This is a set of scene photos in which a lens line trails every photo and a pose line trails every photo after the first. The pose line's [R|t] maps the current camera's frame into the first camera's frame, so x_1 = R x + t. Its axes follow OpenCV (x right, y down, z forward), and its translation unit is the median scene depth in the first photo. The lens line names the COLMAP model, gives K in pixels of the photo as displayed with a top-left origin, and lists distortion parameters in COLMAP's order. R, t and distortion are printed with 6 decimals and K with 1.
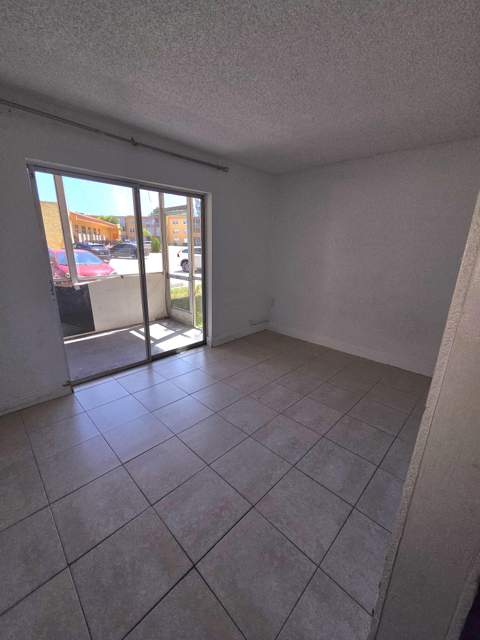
lens RADIAL K [[262.3, 0, 241.0], [0, 262.3, 320.9], [0, 0, 1]] dist [0.000585, -0.000081]
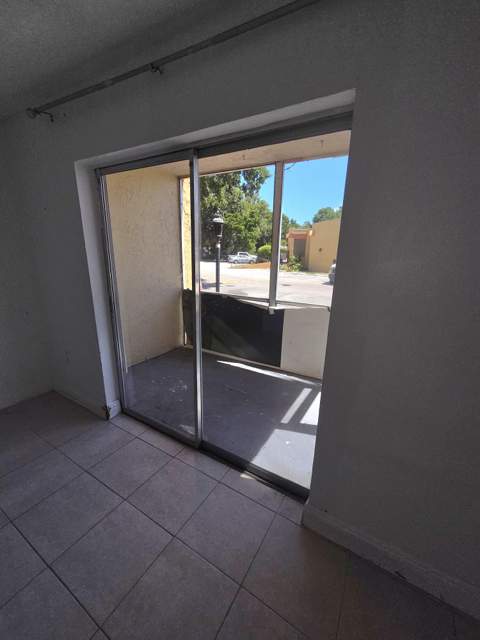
lens RADIAL K [[262.3, 0, 240.9], [0, 262.3, 320.9], [0, 0, 1]] dist [0.000585, -0.000081]
pose [[0.249556, 0.222703, -0.942404, 0.142677], [-0.278861, 0.948497, 0.150298, -0.190842], [0.927339, 0.225292, 0.298806, 0.648051]]
